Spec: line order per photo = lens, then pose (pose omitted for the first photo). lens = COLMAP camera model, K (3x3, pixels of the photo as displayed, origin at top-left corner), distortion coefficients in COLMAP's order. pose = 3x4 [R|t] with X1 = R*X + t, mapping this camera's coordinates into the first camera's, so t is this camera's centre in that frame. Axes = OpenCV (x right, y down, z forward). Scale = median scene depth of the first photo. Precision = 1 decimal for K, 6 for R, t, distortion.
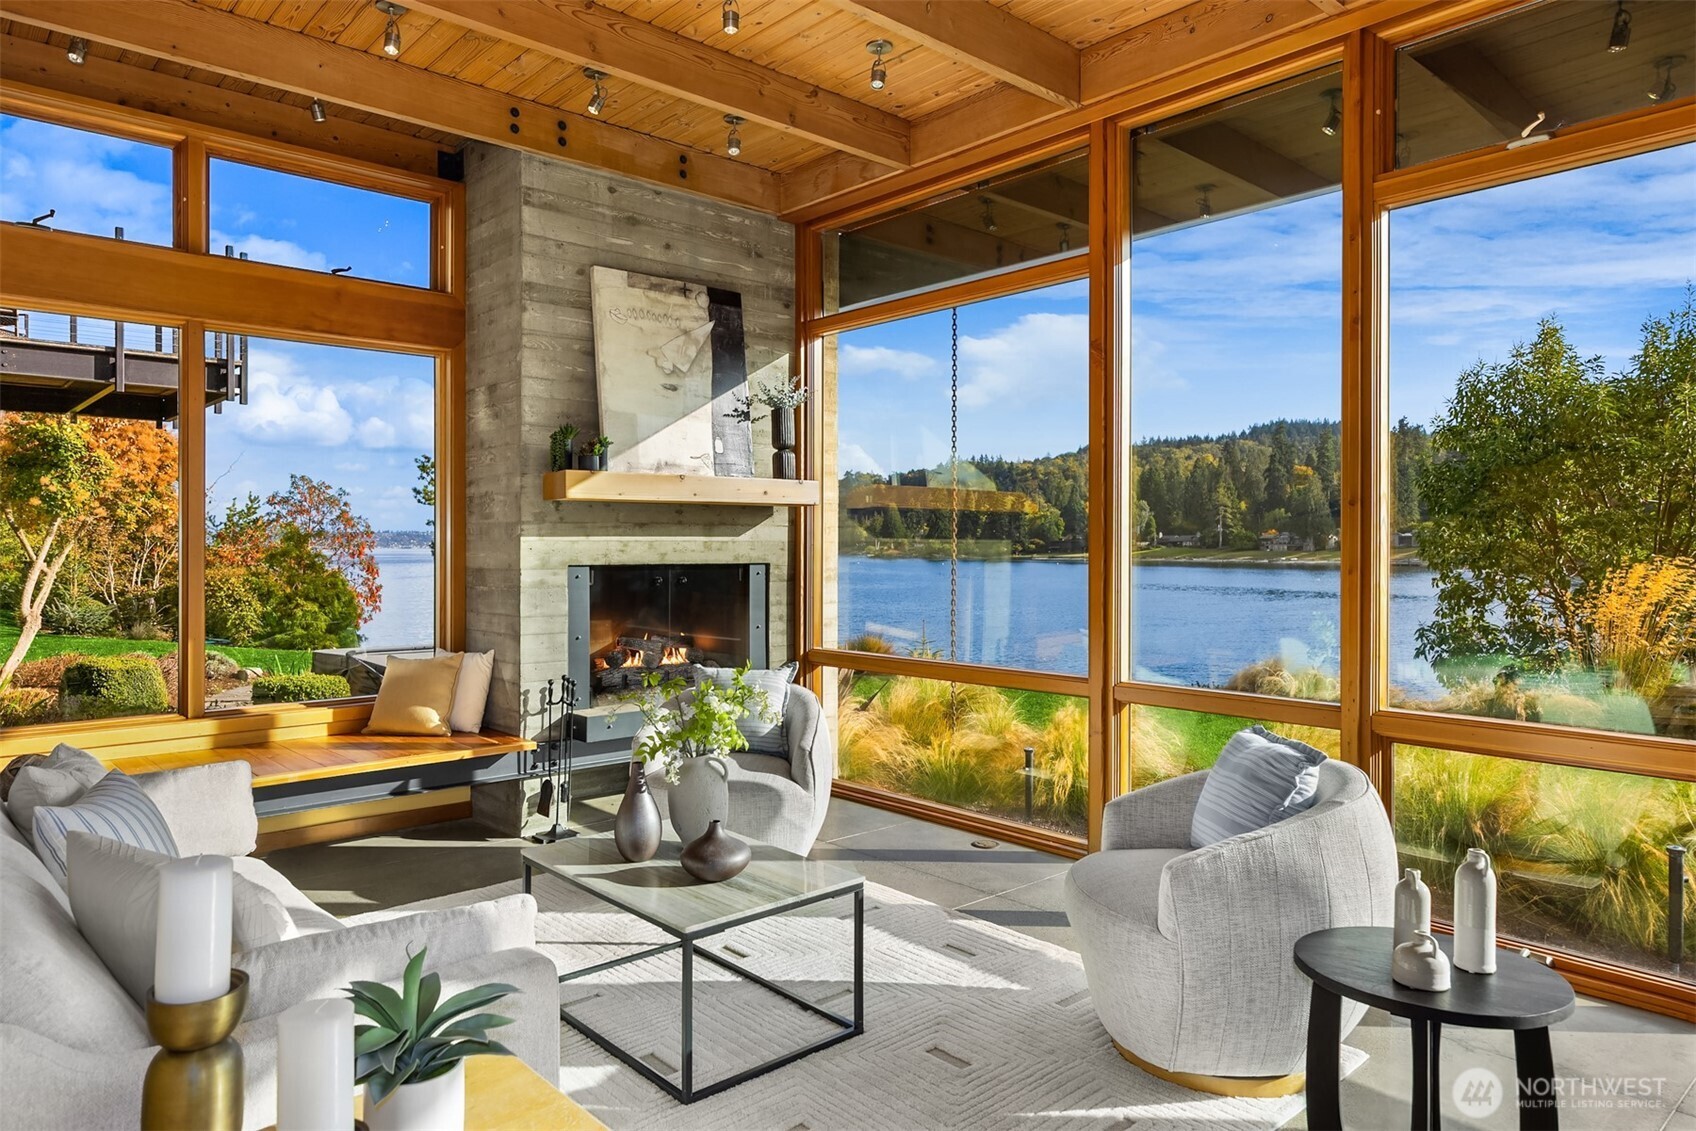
lens RADIAL K [[1057.9, 0, 842.7], [0, 1057.9, 549.2], [0, 0, 1]] dist [0.021192, 0.001752]
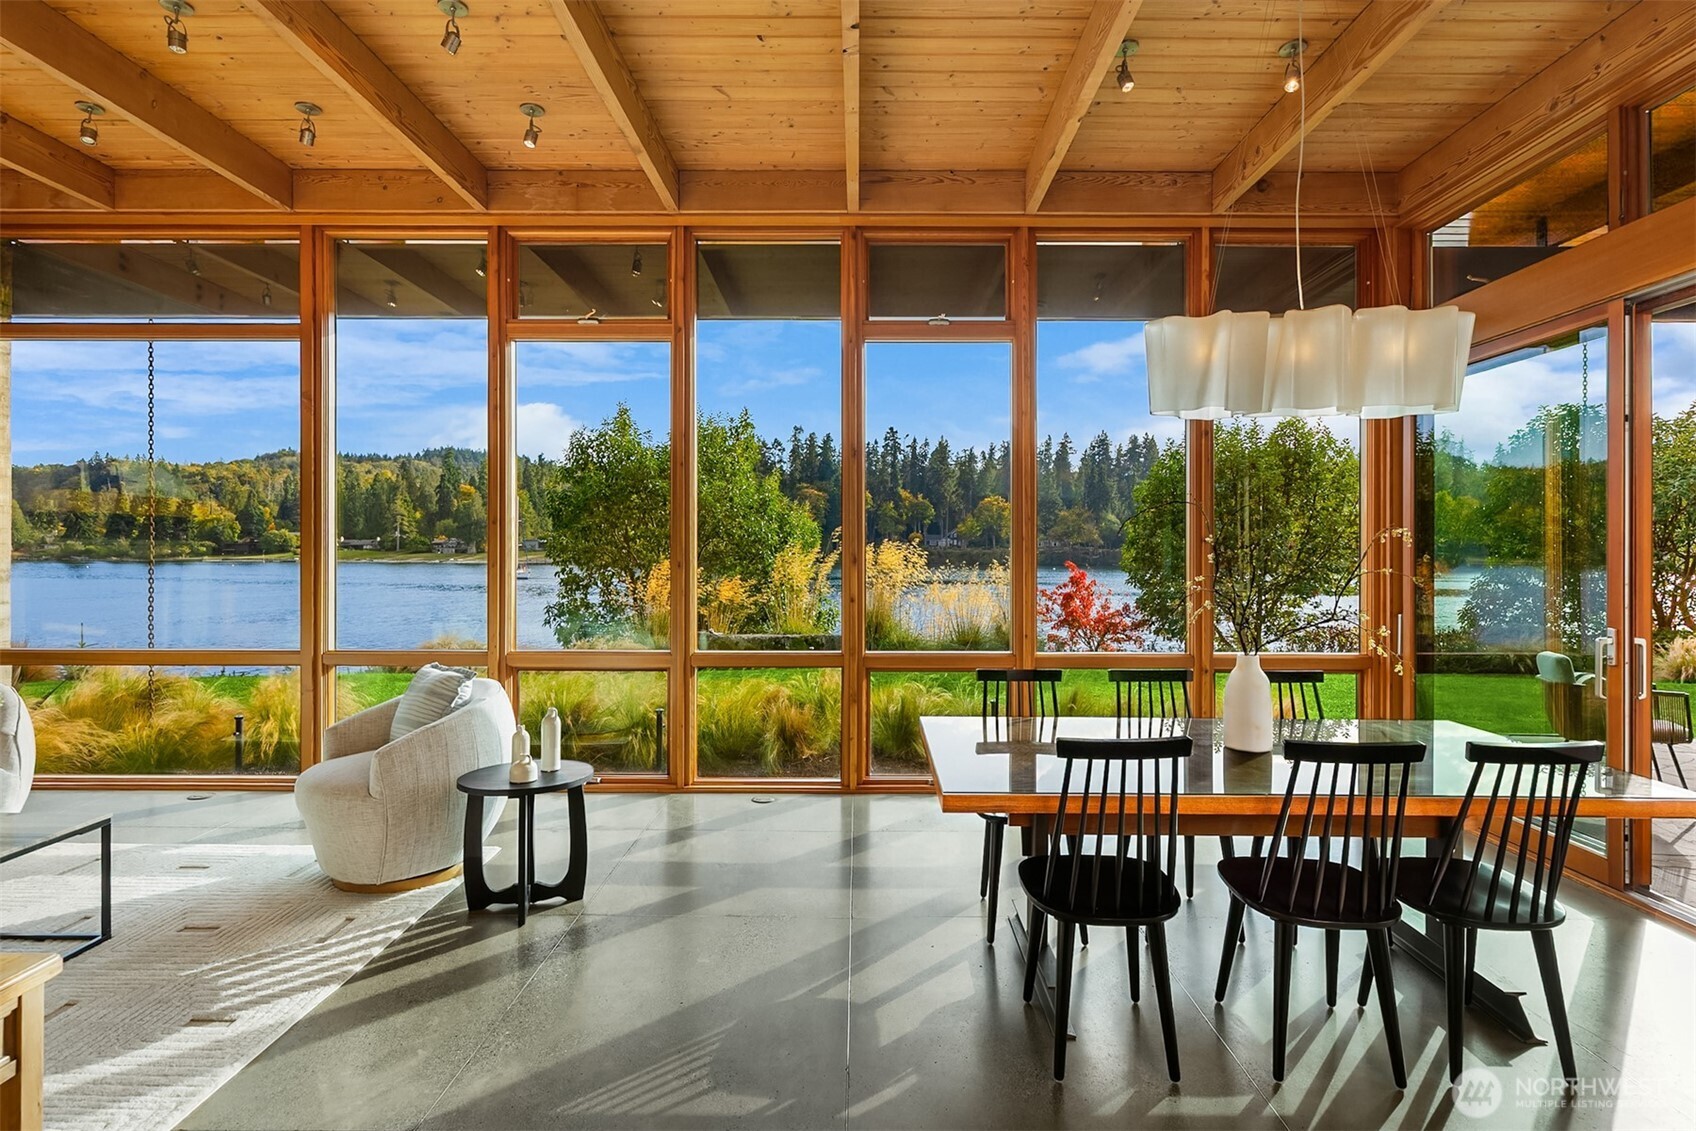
lens RADIAL K [[852.8, 0, 844.2], [0, 852.8, 557.7], [0, 0, 1]] dist [-0.010209, 0.000566]
pose [[0.678216, -0.004208, 0.734851, -0.065713], [-0.000901, 0.999978, 0.006558, 0.000579], [-0.734862, -0.005110, 0.678197, -0.160499]]
